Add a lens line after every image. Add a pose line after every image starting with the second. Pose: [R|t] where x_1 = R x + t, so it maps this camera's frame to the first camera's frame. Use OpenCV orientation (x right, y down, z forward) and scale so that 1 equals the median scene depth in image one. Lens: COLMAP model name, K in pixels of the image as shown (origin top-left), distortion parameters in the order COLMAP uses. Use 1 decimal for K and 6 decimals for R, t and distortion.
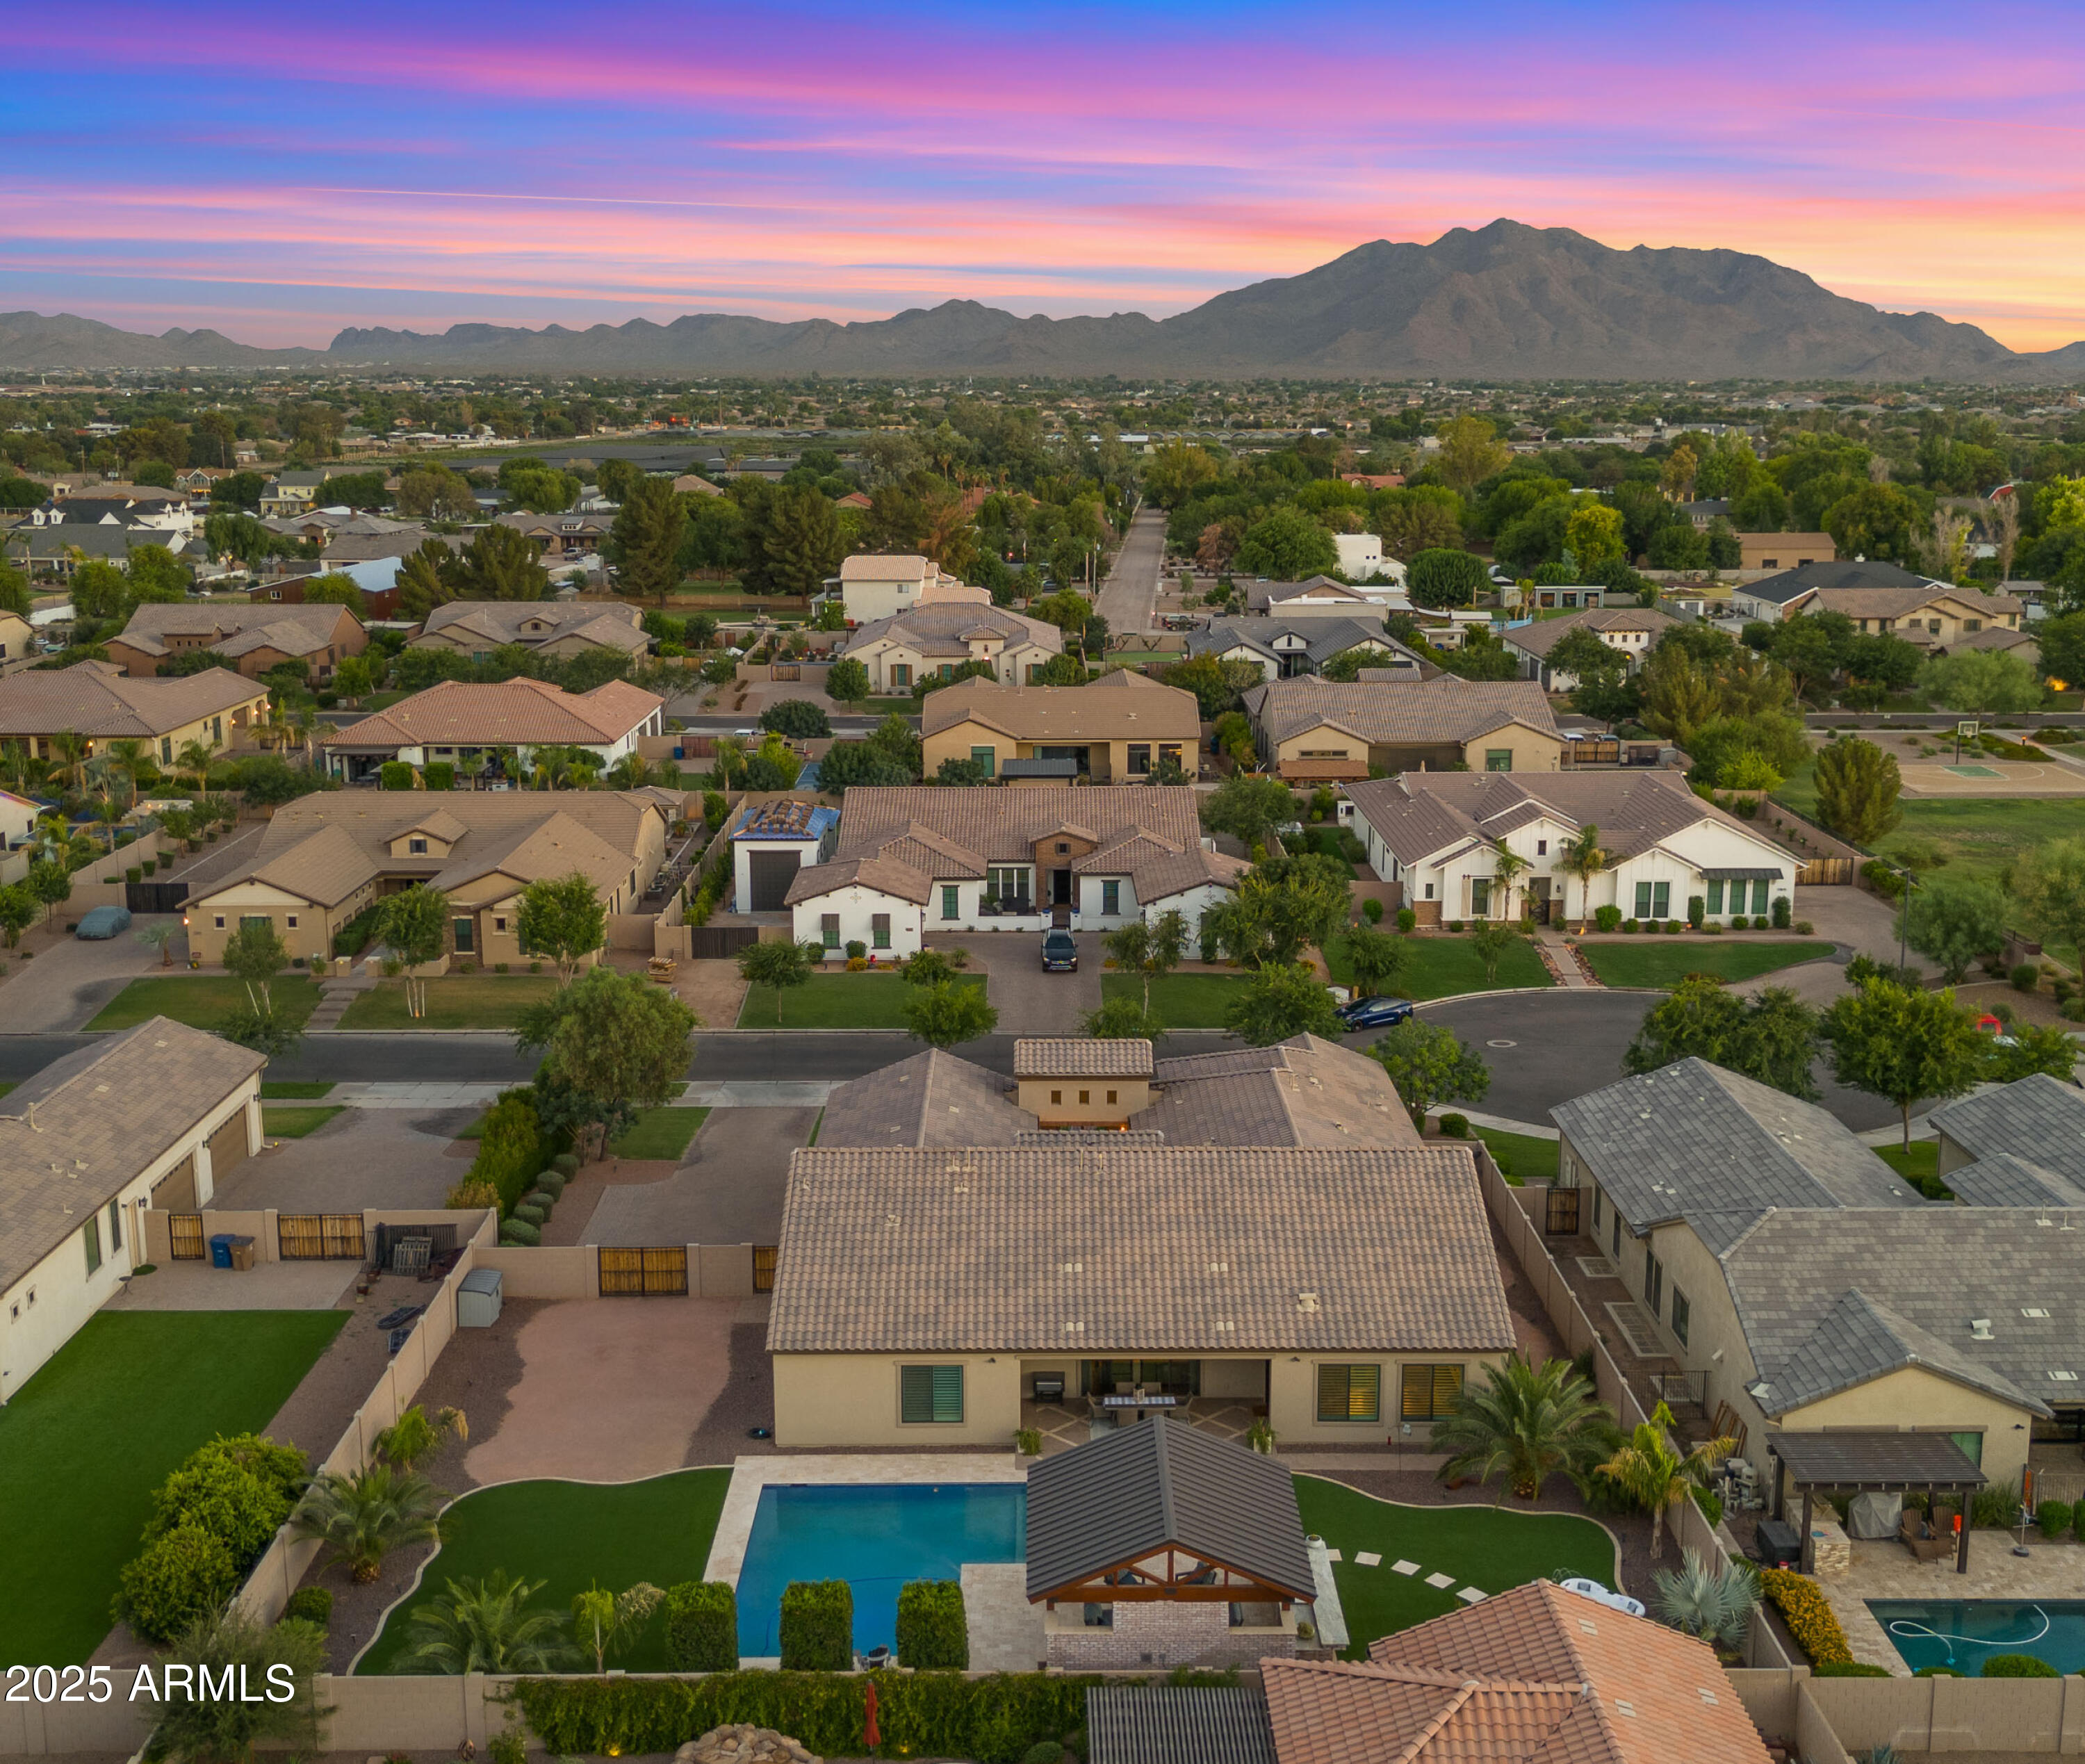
lens RADIAL K [[2430.5, 0, 1047.5], [0, 2430.5, 907.2], [0, 0, 1]] dist [0.171528, -0.469303]
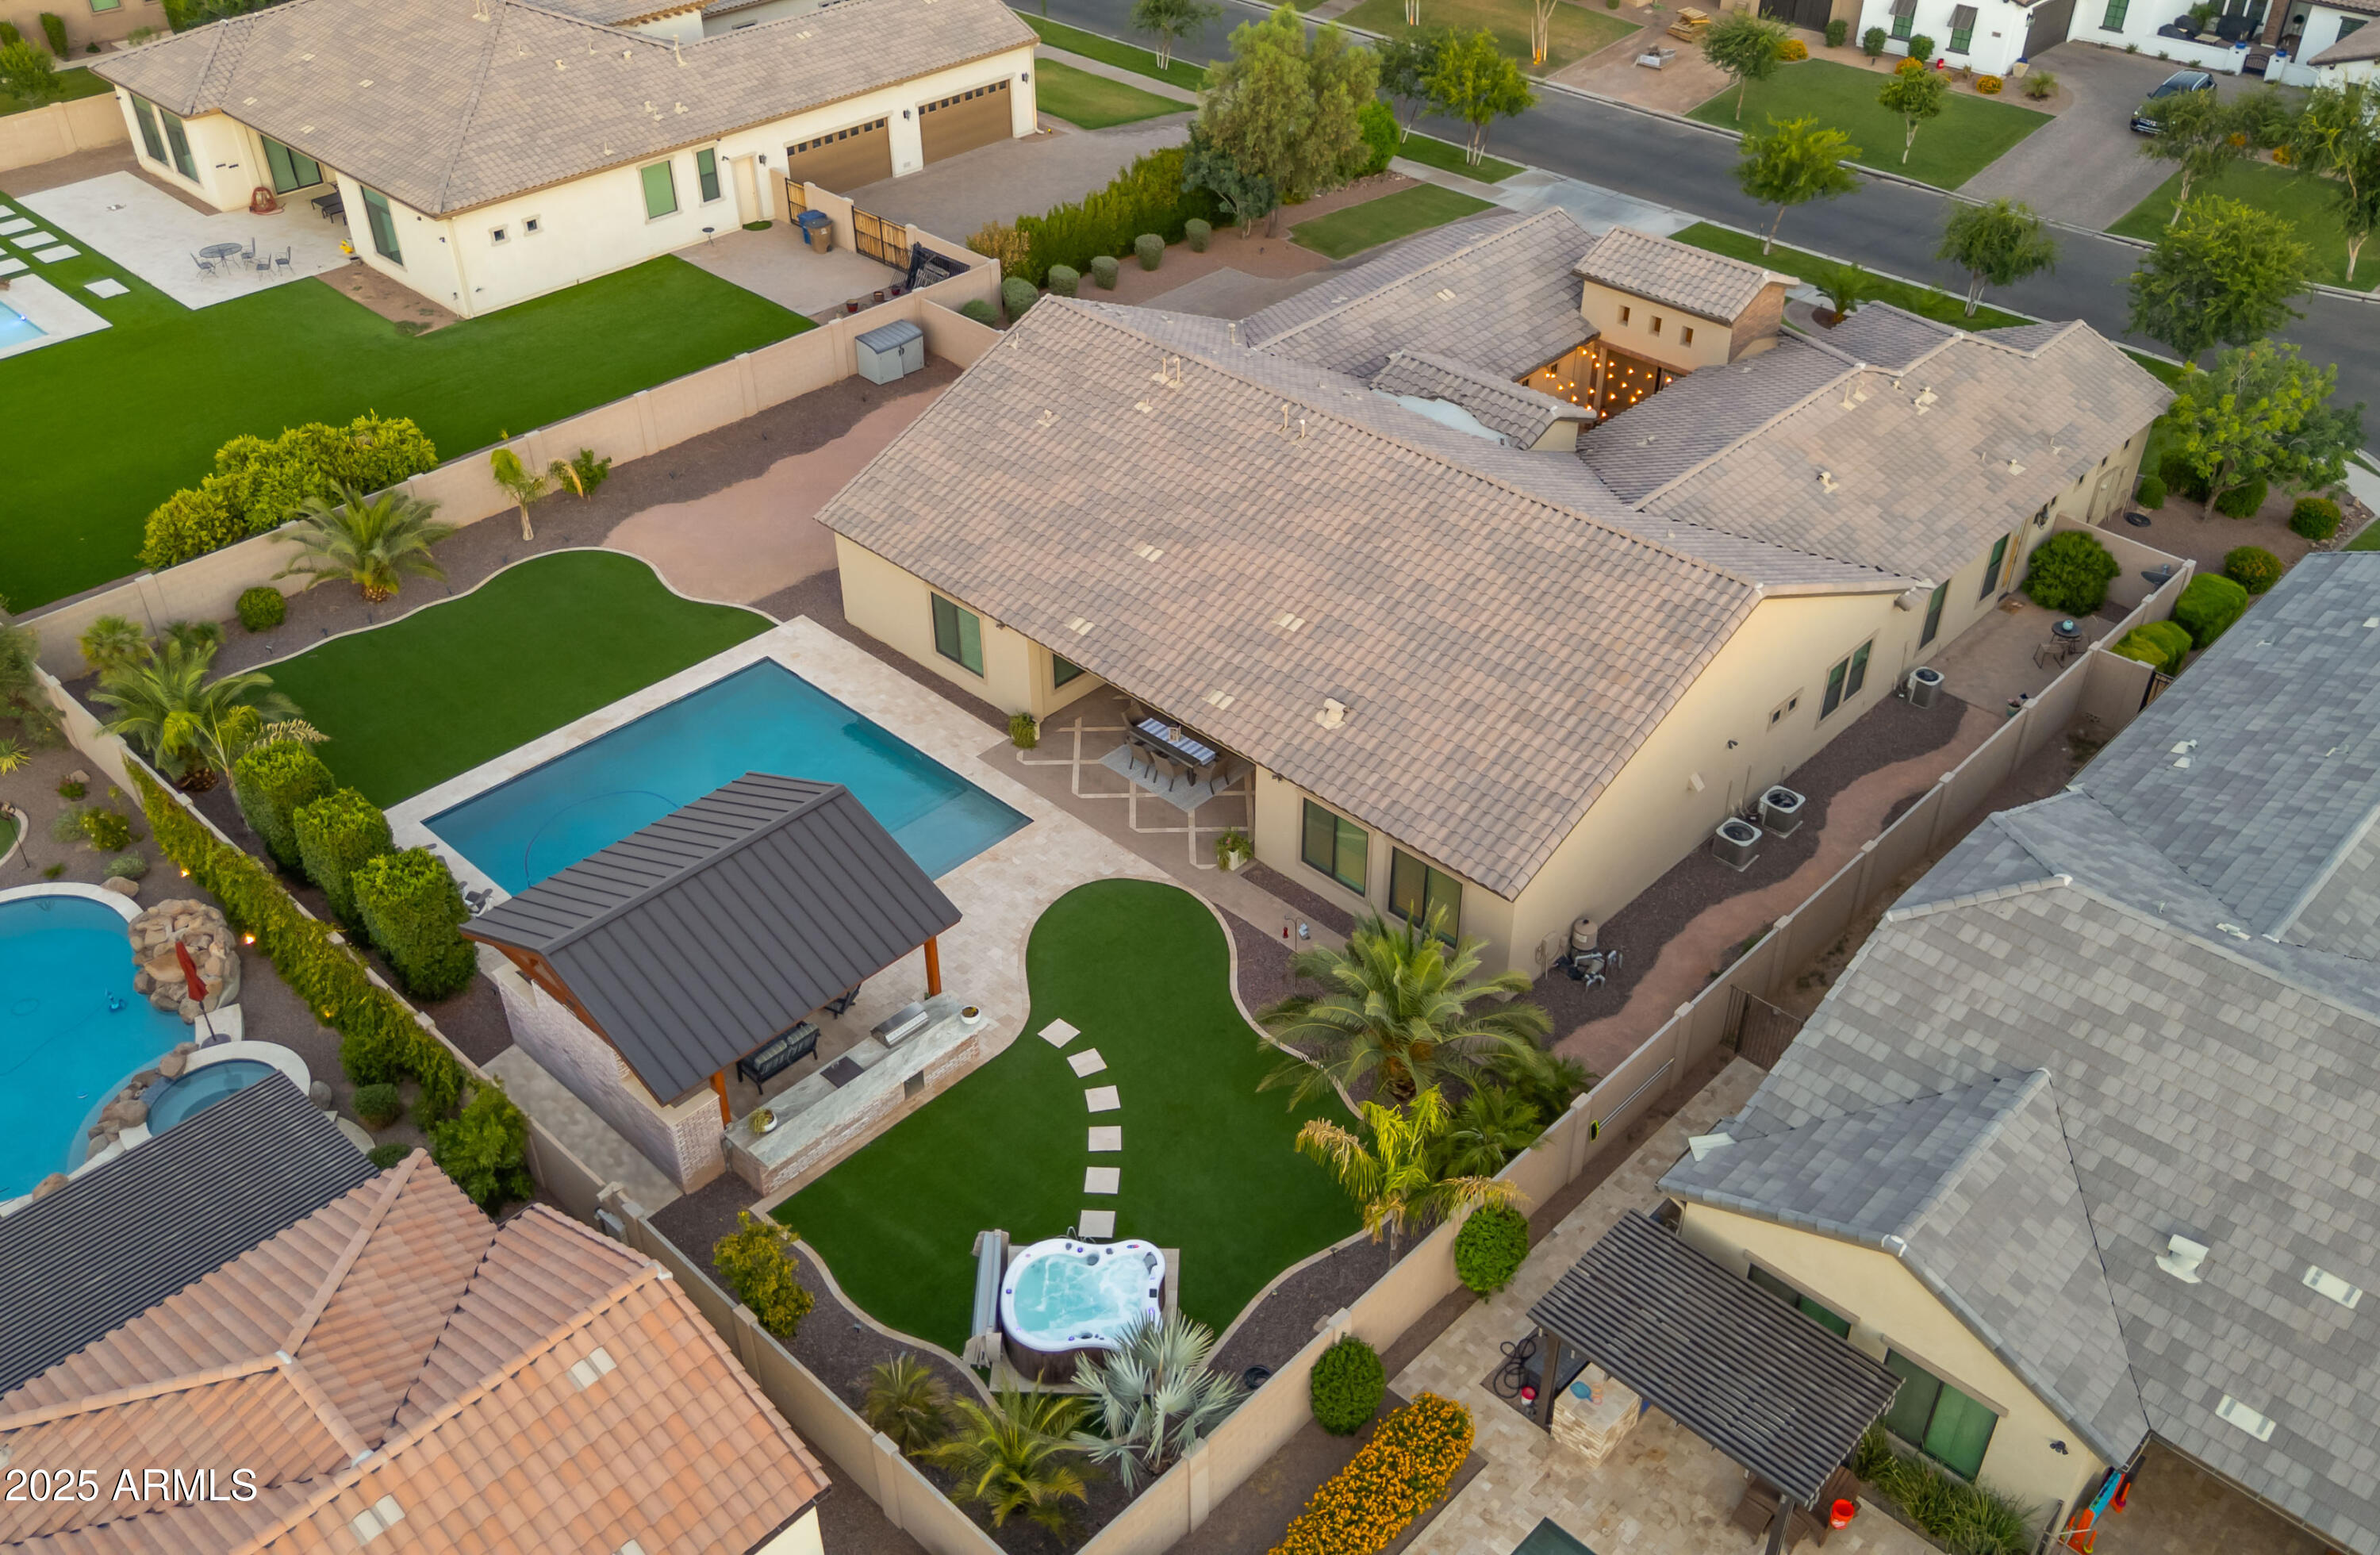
lens RADIAL K [[2040.7, 0, 1190.0], [0, 2040.7, 777.5], [0, 0, 1]] dist [0.070318, -0.077514]
pose [[0.717554, 0.414154, -0.559993, 0.360719], [-0.146142, 0.875635, 0.460332, -0.078473], [0.680998, -0.248475, 0.688841, 0.478127]]
